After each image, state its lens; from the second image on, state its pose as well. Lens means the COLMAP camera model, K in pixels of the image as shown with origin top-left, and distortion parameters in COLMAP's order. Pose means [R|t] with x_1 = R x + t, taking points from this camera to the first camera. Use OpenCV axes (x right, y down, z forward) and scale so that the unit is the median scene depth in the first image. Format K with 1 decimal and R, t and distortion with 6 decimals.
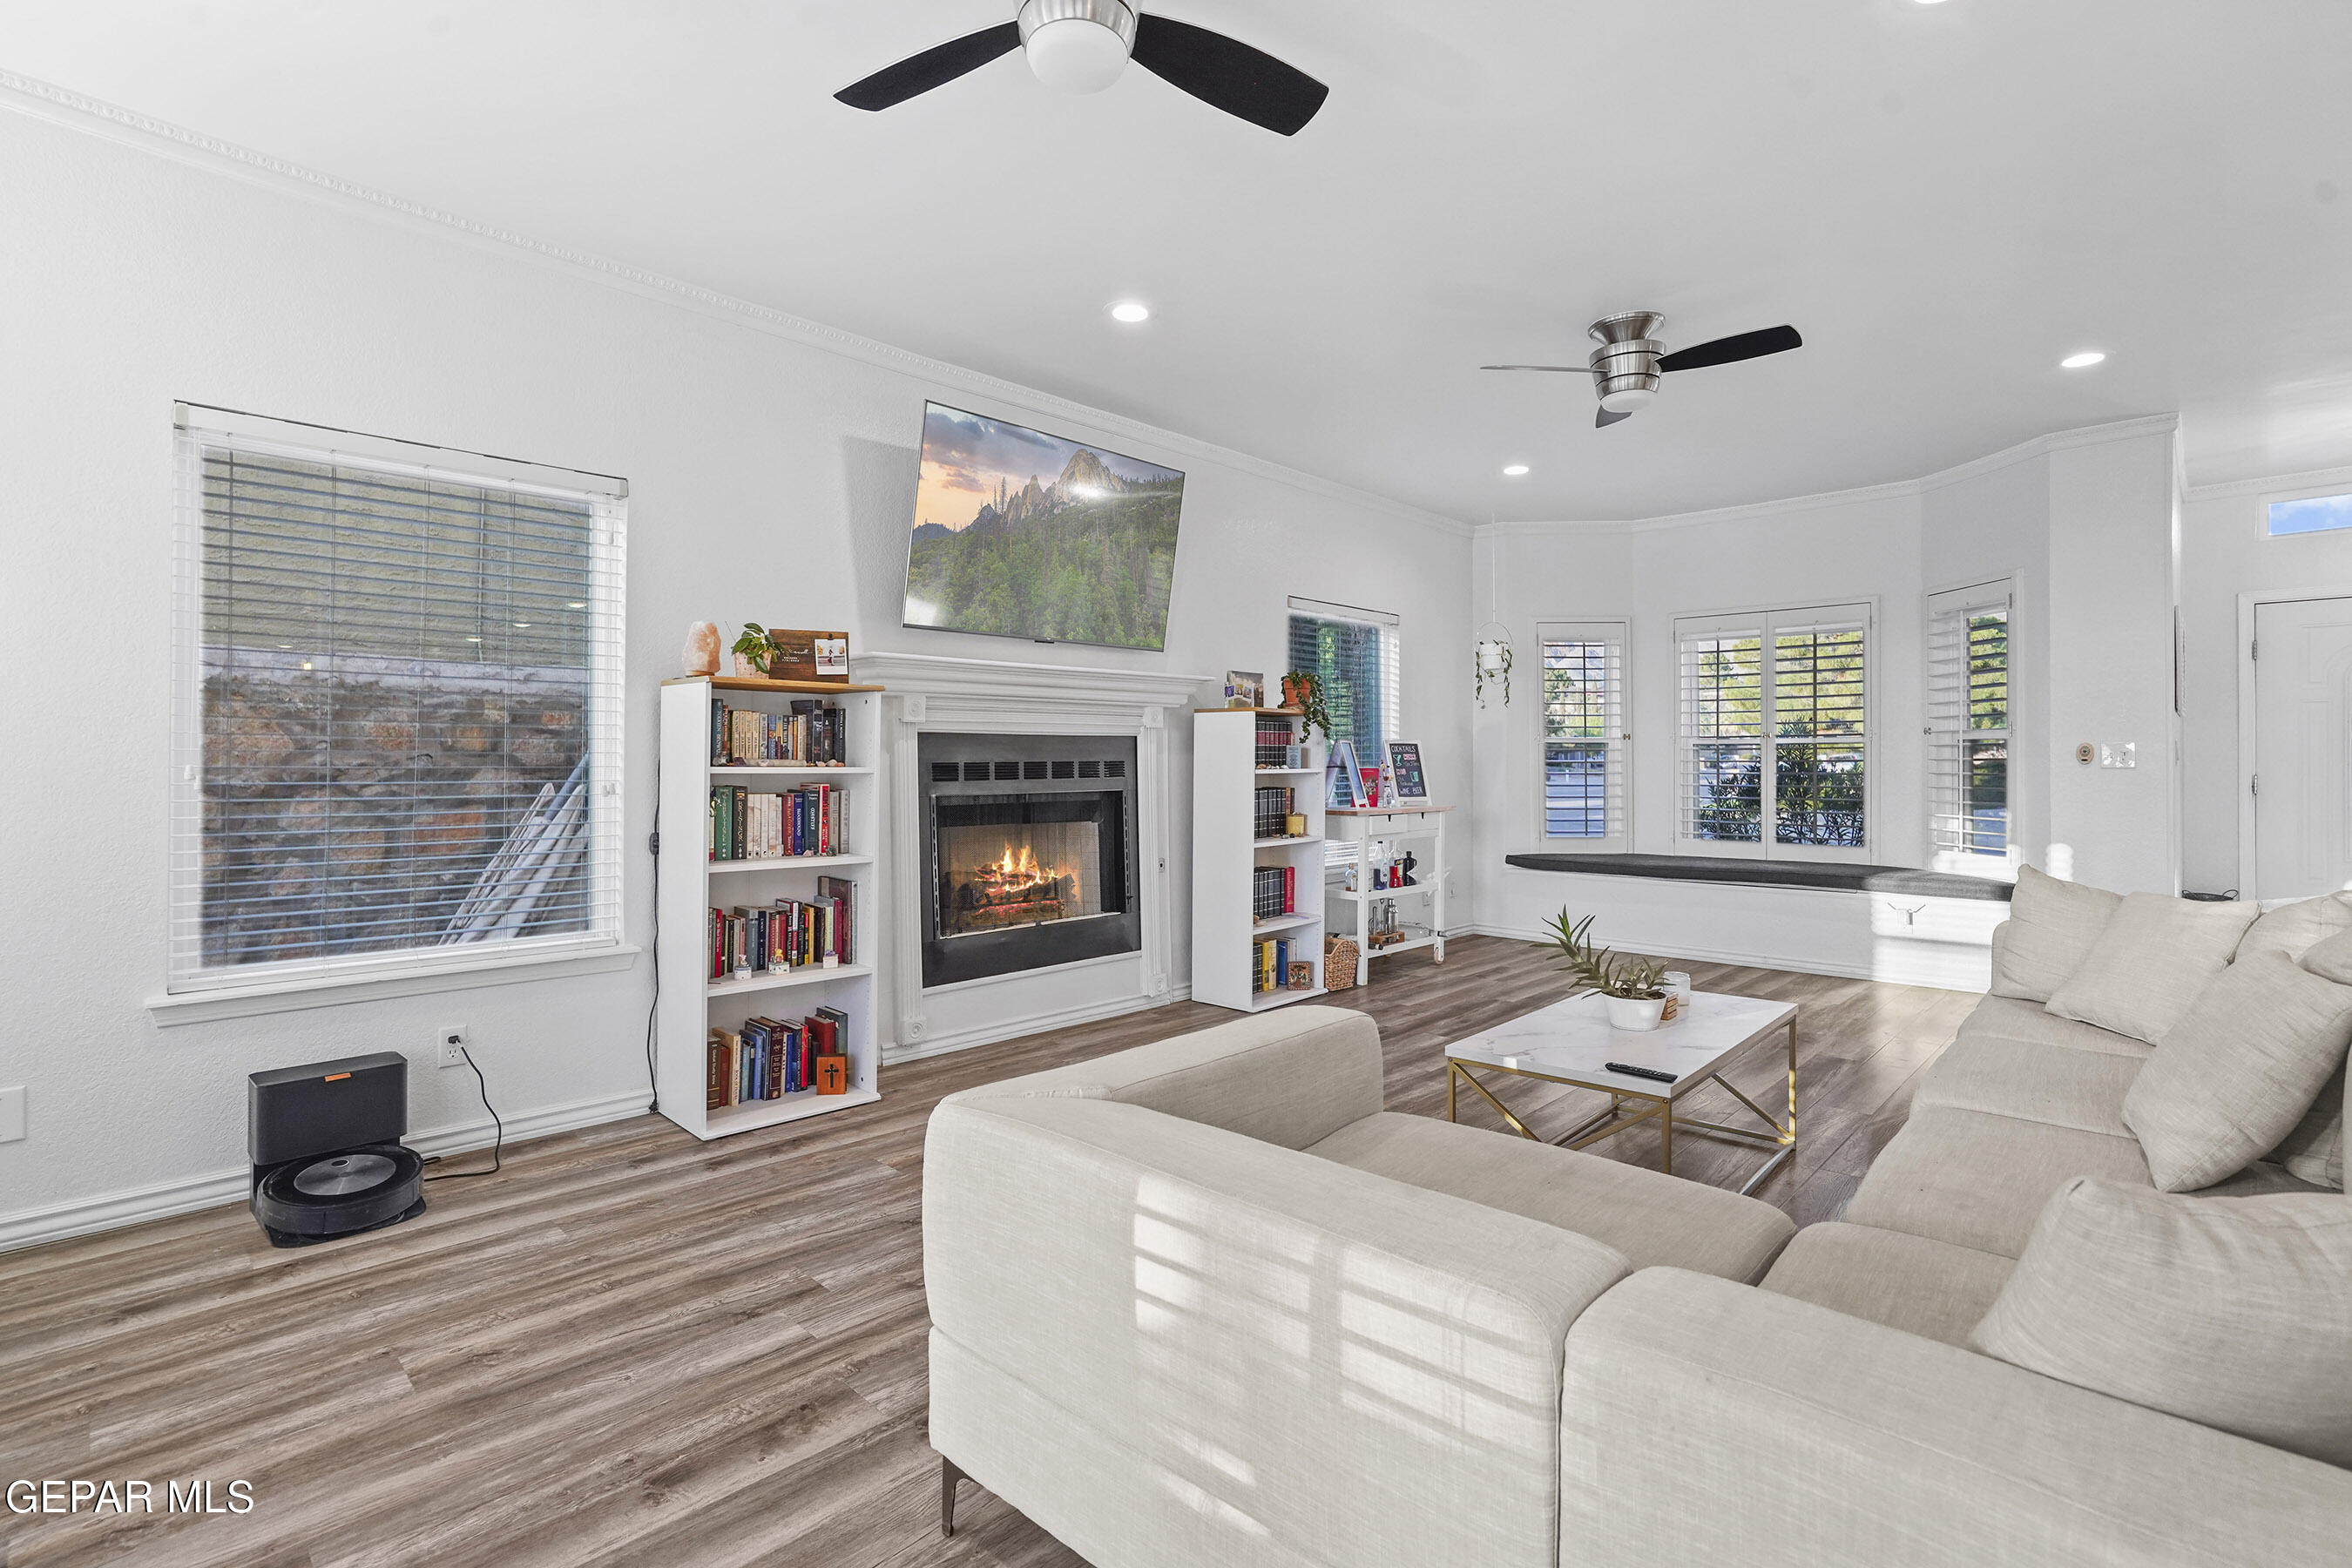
lens RADIAL K [[1088.9, 0, 1159.9], [0, 1088.9, 781.6], [0, 0, 1]] dist [-0.047176, 0.025484]
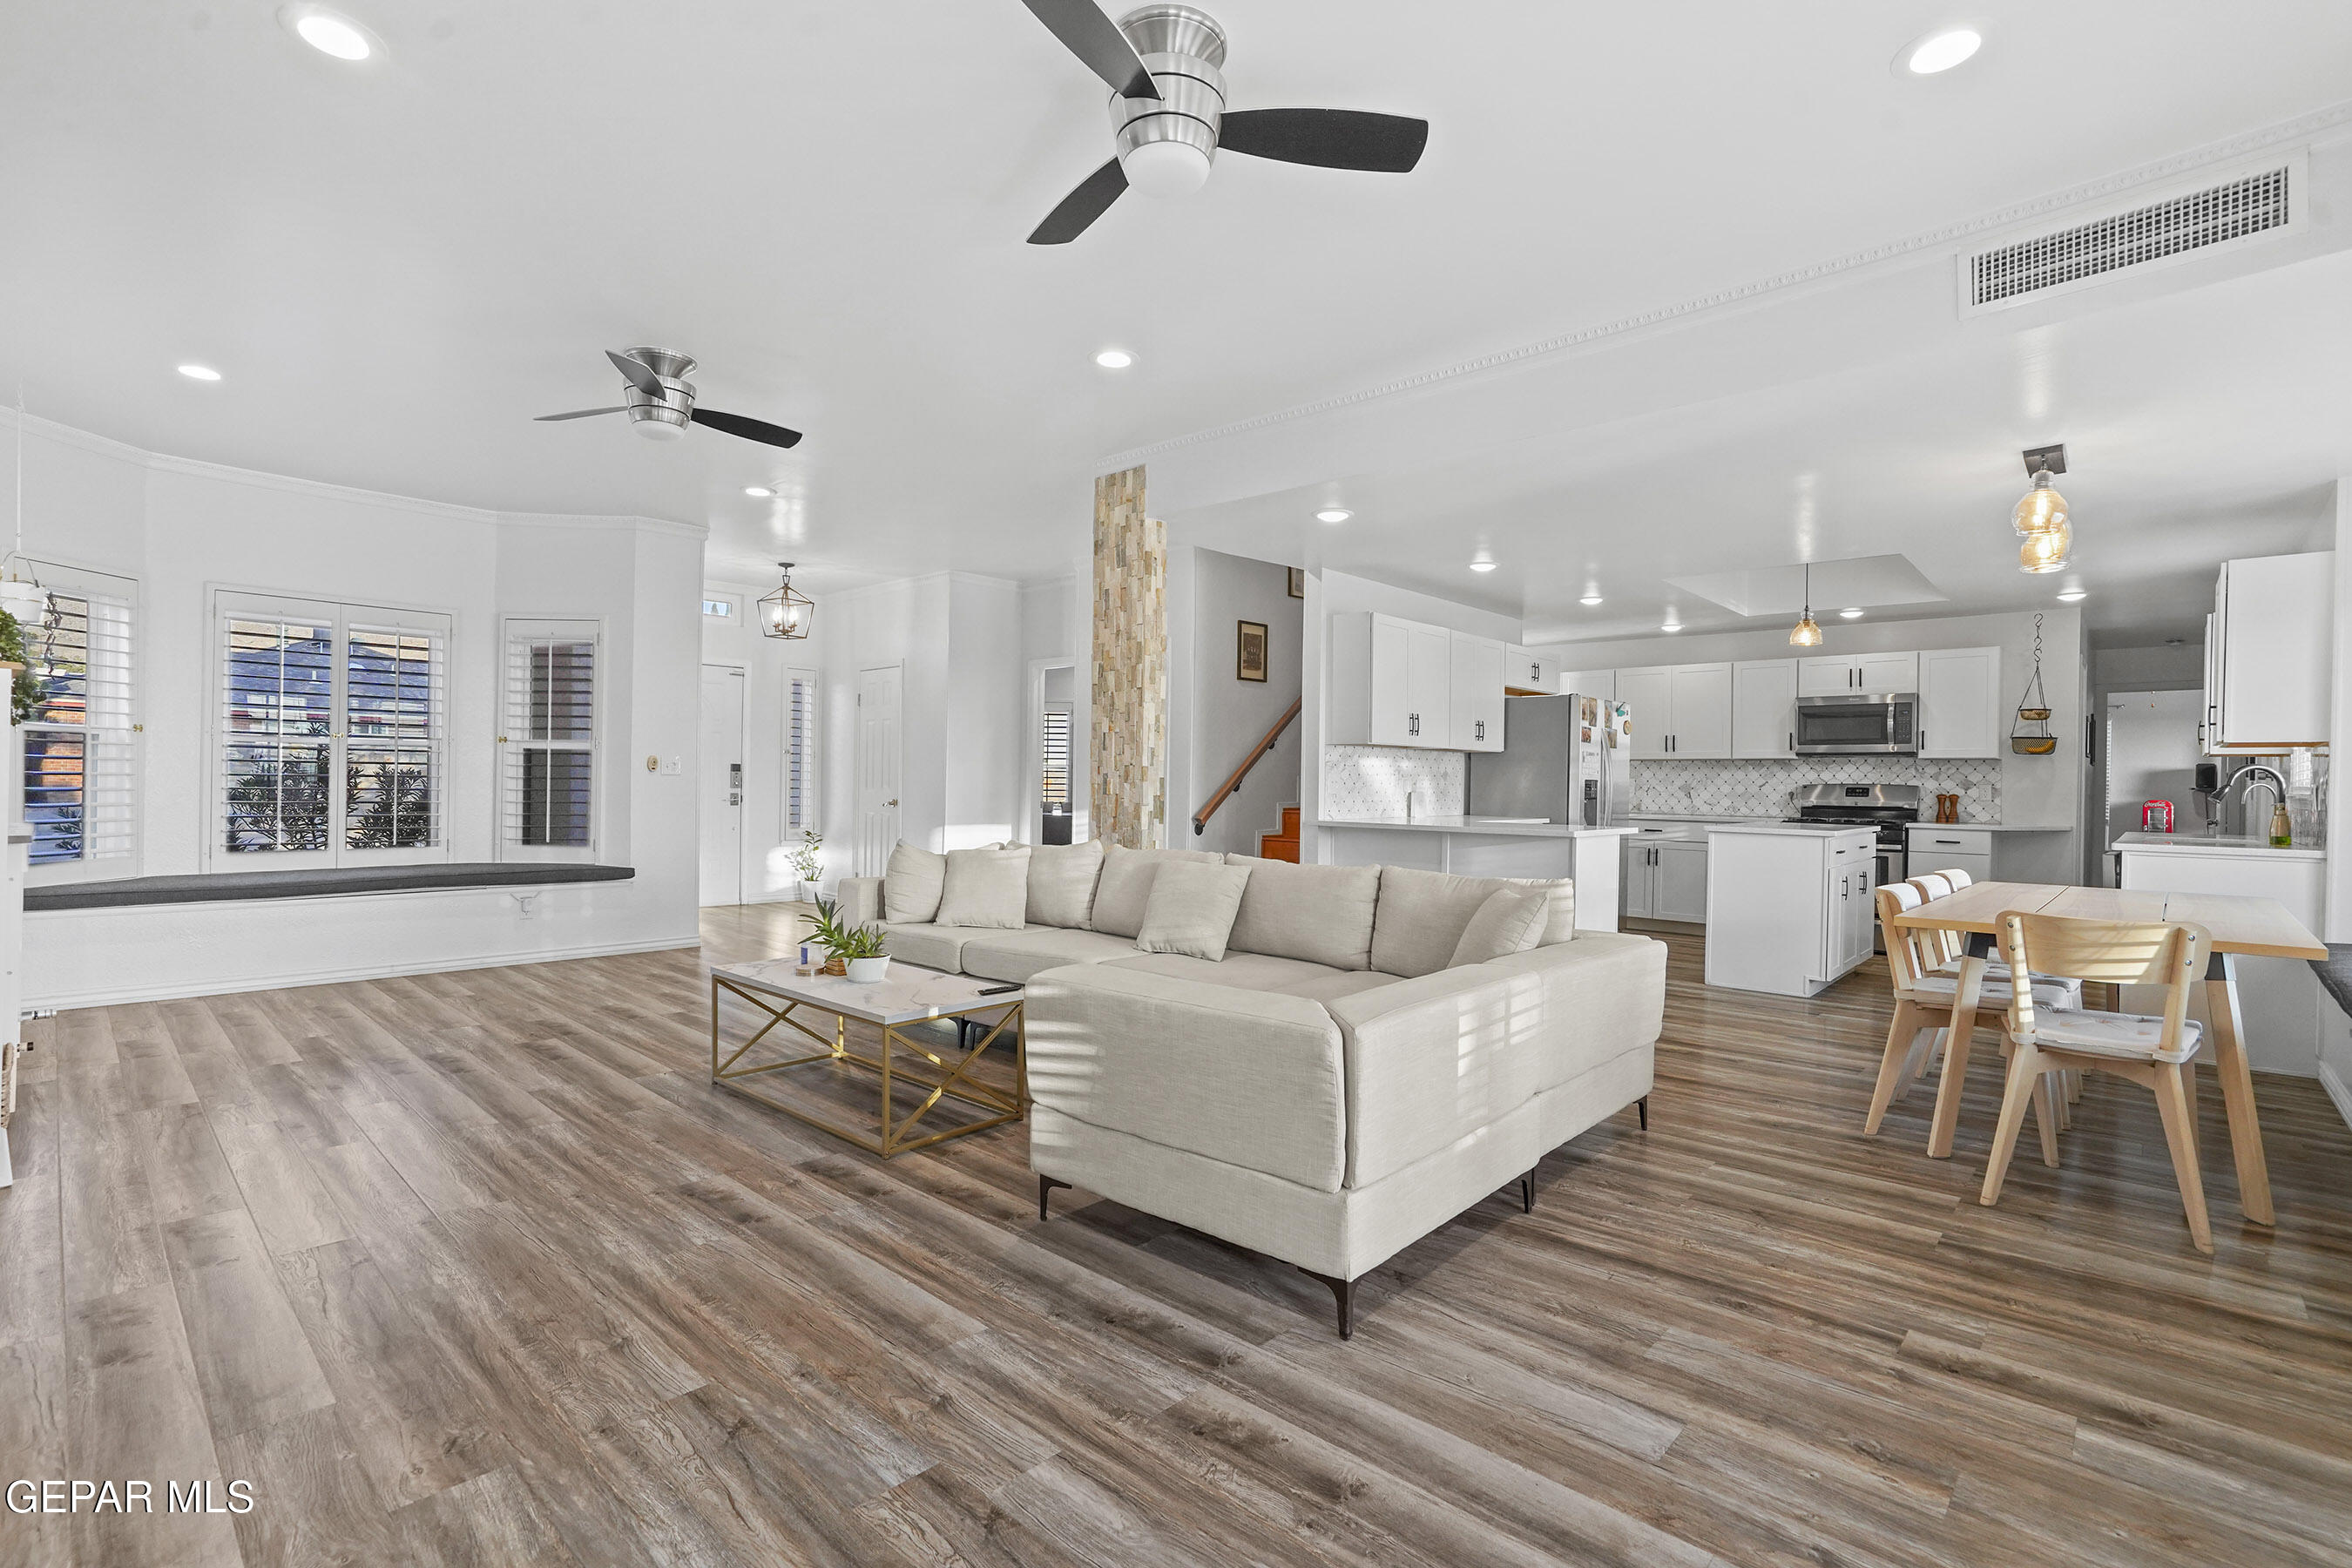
lens RADIAL K [[1088.9, 0, 1159.9], [0, 1088.9, 781.6], [0, 0, 1]] dist [-0.047176, 0.025484]
pose [[-0.020775, -0.001043, 0.999784, -0.675190], [0.001254, 0.999999, 0.001069, -0.004575], [-0.999783, 0.001276, -0.020774, 0.545374]]
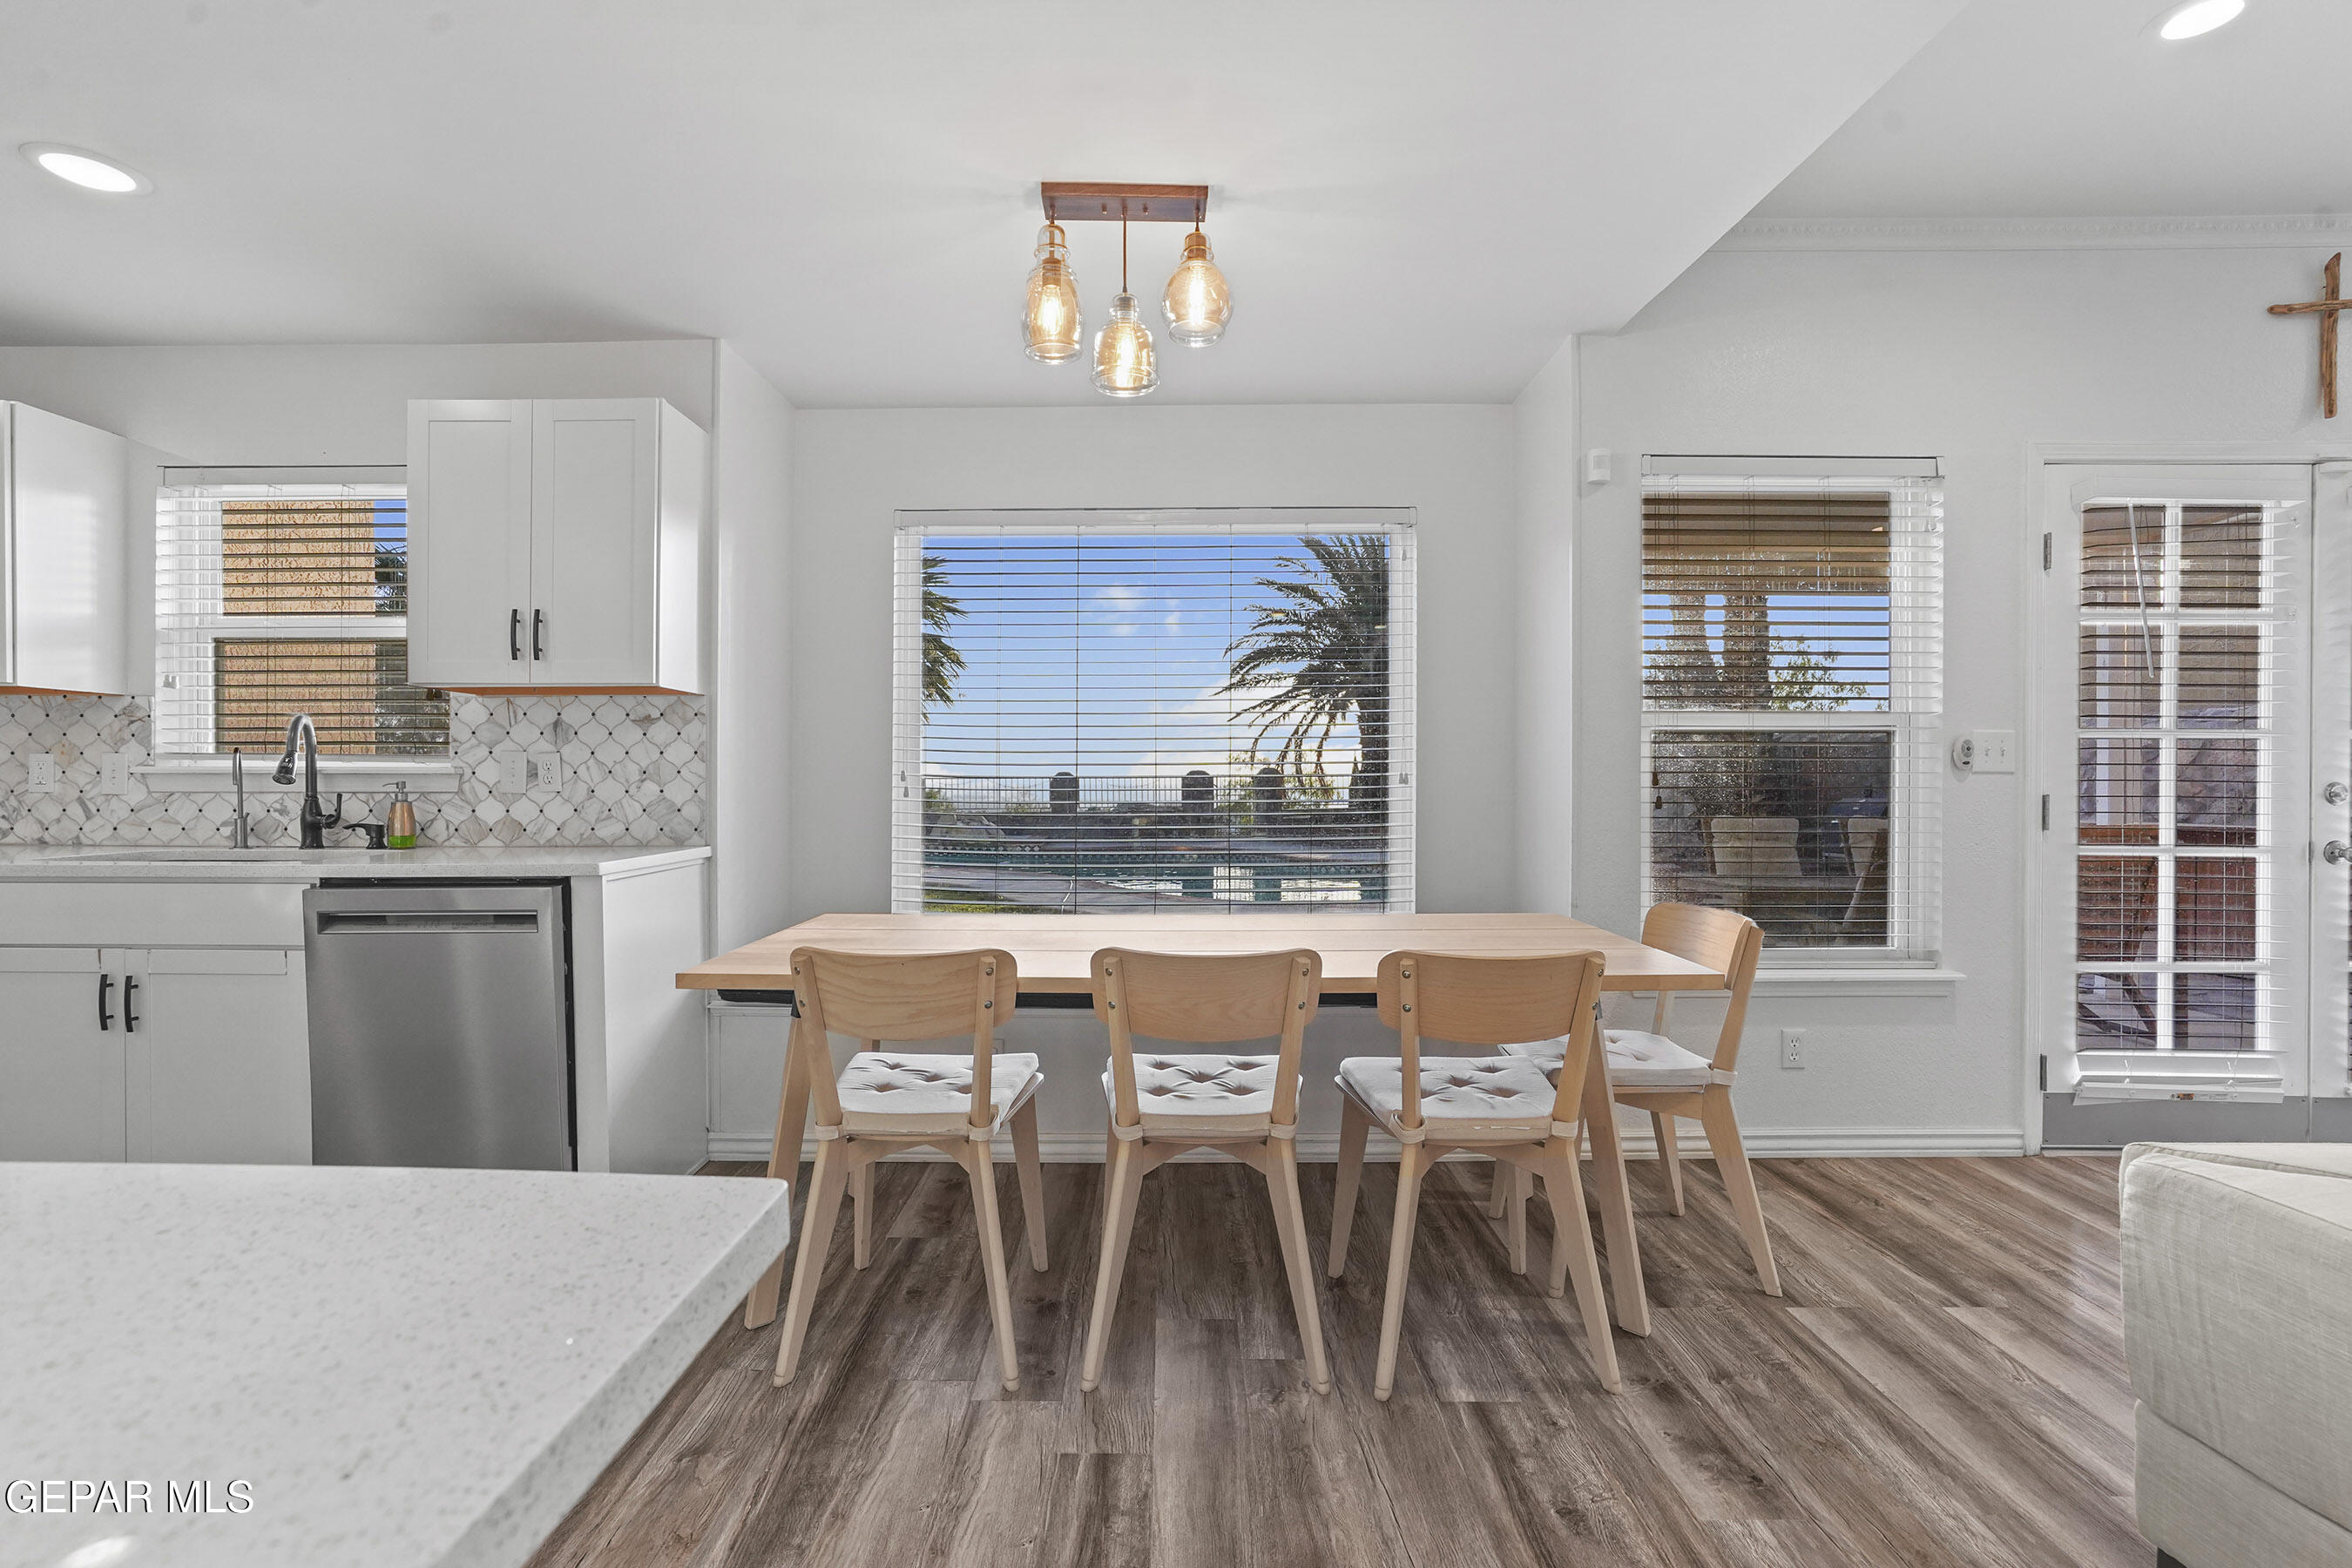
lens RADIAL K [[1088.9, 0, 1159.9], [0, 1088.9, 781.6], [0, 0, 1]] dist [-0.047176, 0.025484]
pose [[-0.721120, -0.001025, -0.692810, 0.779491], [-0.015118, 0.999784, 0.014258, 0.004497], [0.692646, 0.020756, -0.720979, 0.119232]]
